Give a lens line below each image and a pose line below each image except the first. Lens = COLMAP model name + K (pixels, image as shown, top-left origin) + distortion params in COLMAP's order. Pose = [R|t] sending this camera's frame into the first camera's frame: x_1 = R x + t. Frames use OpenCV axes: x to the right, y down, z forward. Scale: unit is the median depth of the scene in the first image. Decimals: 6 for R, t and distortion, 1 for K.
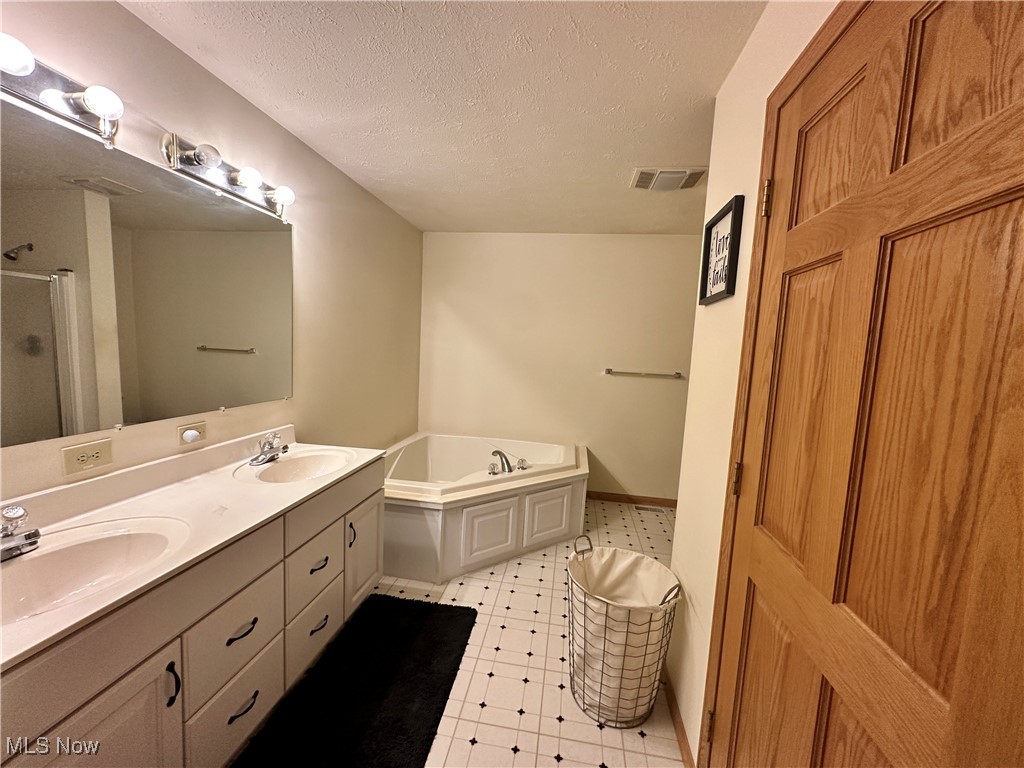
lens RADIAL K [[408.5, 0, 511.5], [0, 408.5, 382.2], [0, 0, 1]] dist [-0.004626, 0.000281]
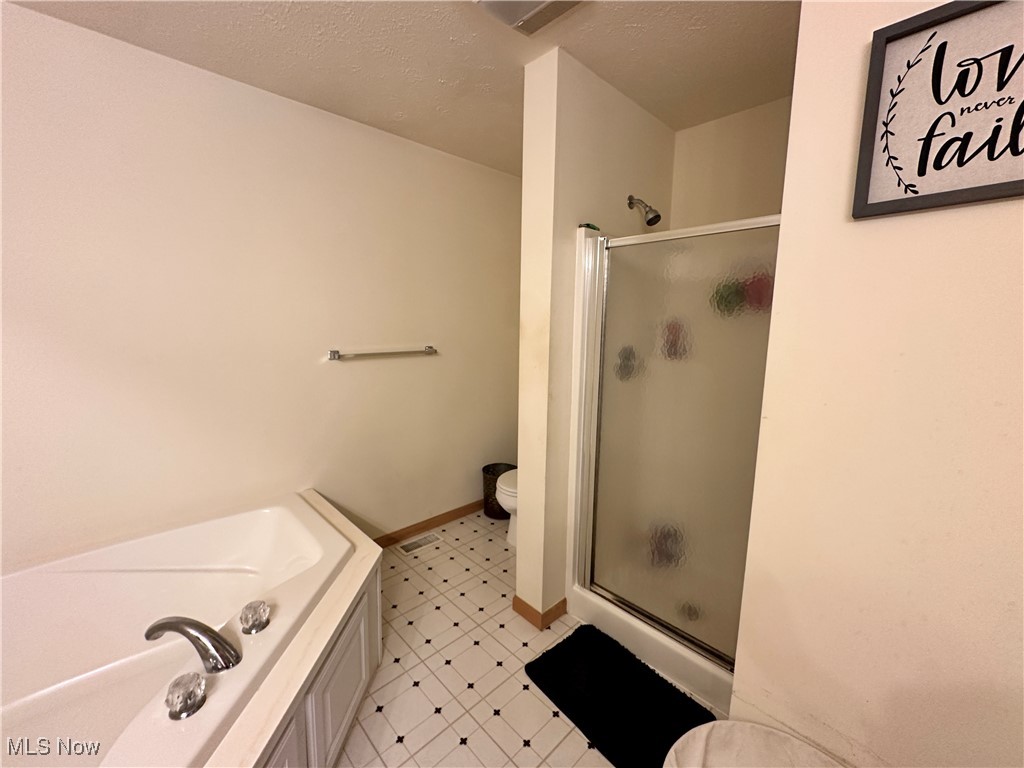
lens RADIAL K [[408.5, 0, 511.5], [0, 408.5, 382.2], [0, 0, 1]] dist [-0.004626, 0.000281]
pose [[0.614080, -0.153824, 0.774108, -0.077516], [0.087289, 0.988043, 0.127091, -0.044694], [-0.784402, -0.010473, 0.620165, 0.469212]]
